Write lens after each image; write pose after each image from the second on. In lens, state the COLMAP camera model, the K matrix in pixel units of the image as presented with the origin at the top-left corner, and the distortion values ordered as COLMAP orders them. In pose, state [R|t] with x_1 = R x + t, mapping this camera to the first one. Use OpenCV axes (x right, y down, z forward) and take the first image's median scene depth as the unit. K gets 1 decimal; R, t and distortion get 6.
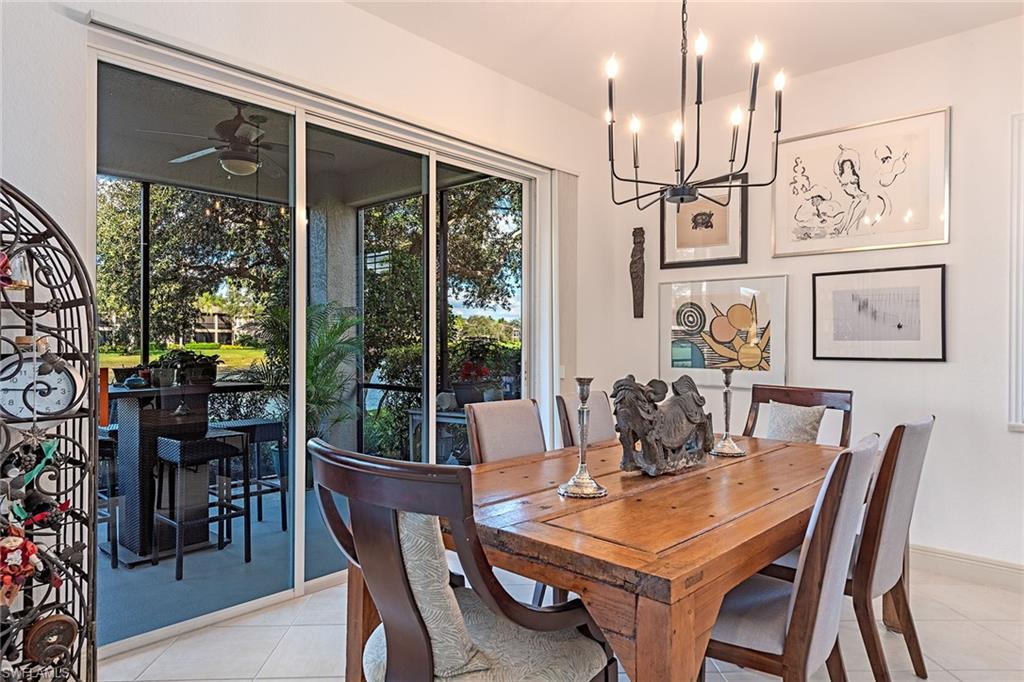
lens RADIAL K [[643.6, 0, 512.8], [0, 643.6, 343.6], [0, 0, 1]] dist [-0.000067, 0.000140]
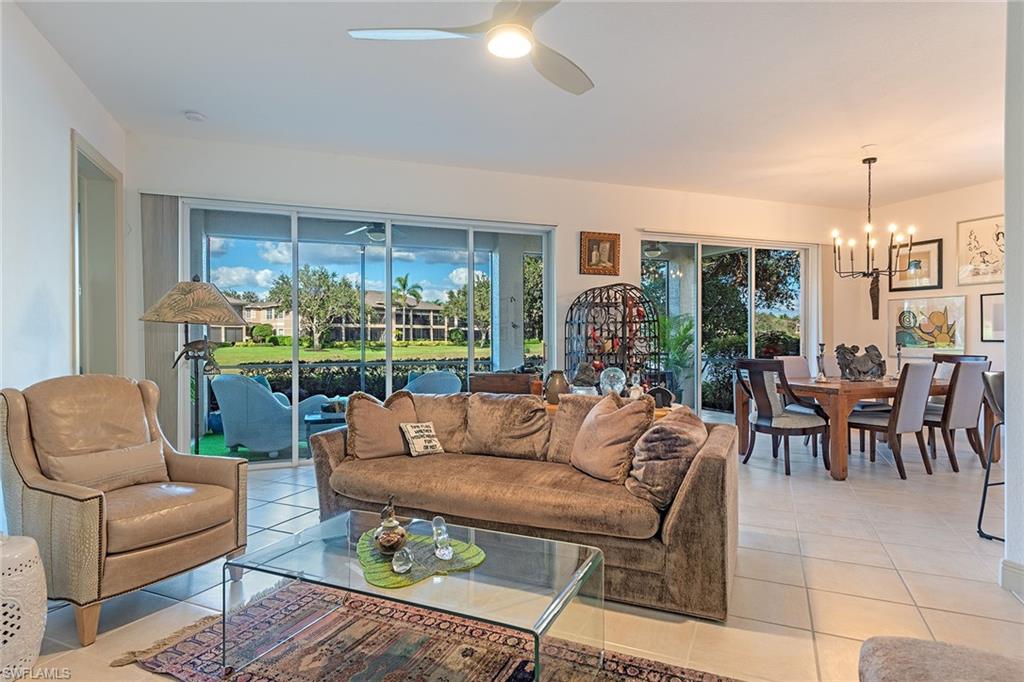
lens RADIAL K [[574.0, 0, 507.3], [0, 574.0, 341.6], [0, 0, 1]] dist [0.004938, 0.000843]
pose [[0.893651, 0.001004, -0.448762, 0.001208], [0.000924, 0.999991, 0.004075, 0.015157], [0.448762, -0.004056, 0.893642, -0.975798]]
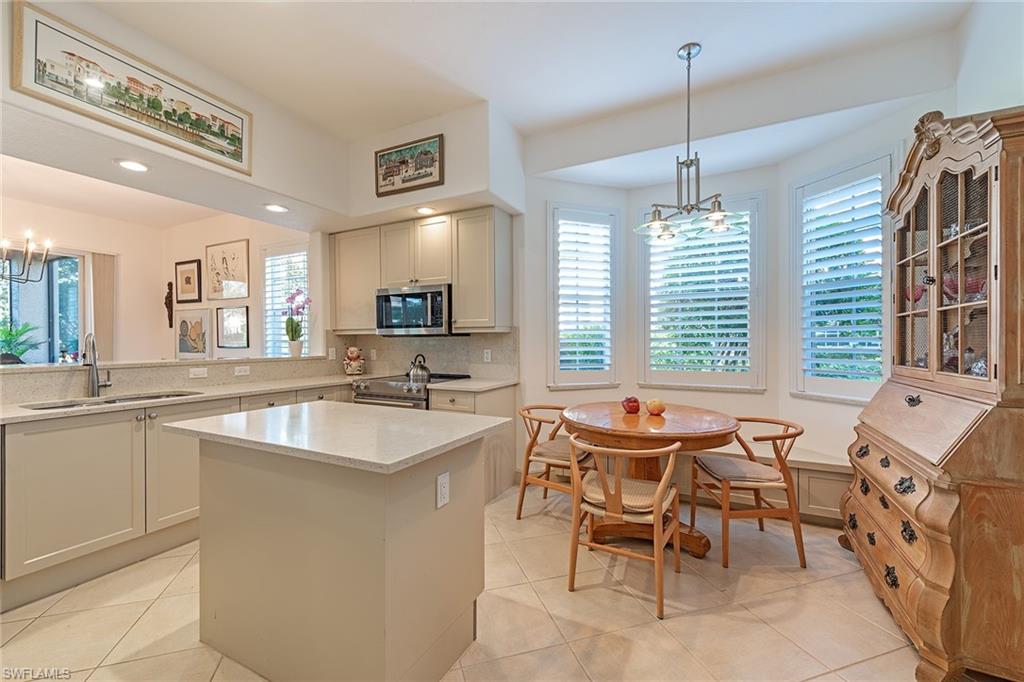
lens RADIAL K [[411.2, 0, 511.8], [0, 411.2, 343.3], [0, 0, 1]] dist [0.000880, 0.000007]
pose [[0.960573, -0.003200, 0.278008, 0.958919], [0.002758, 0.999994, 0.001982, 0.009367], [-0.278013, -0.001137, 0.960577, -0.568584]]
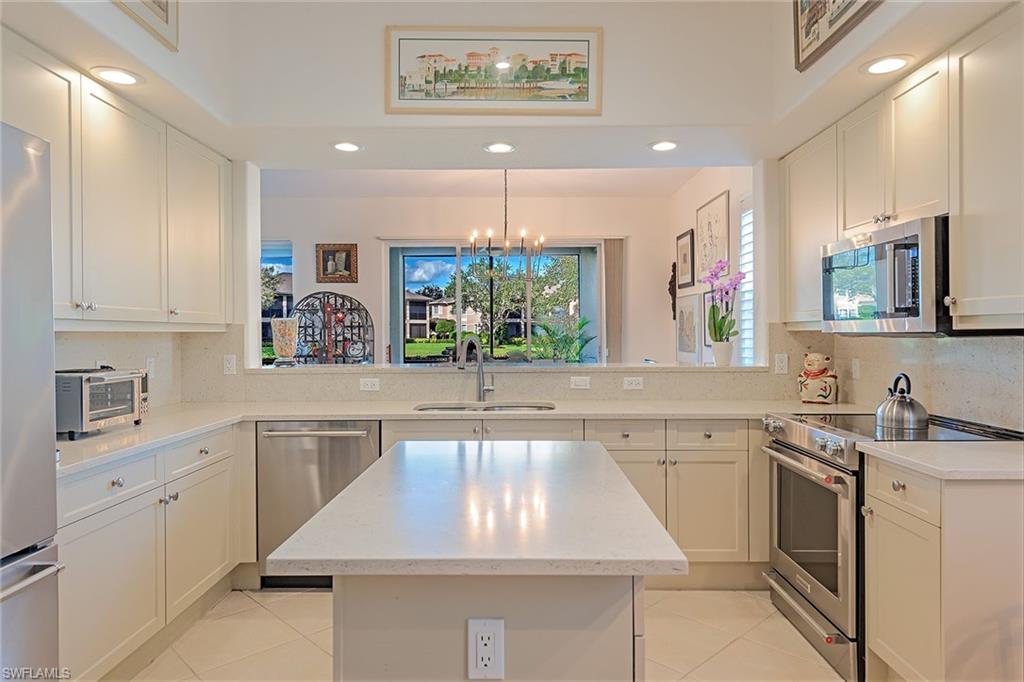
lens RADIAL K [[643.4, 0, 511.5], [0, 643.4, 339.2], [0, 0, 1]] dist [0.030992, -0.001402]
pose [[0.679207, 0.004000, -0.733936, 1.217056], [0.001793, 0.999973, 0.007109, -0.005377], [0.733945, -0.006145, 0.679181, -0.403842]]
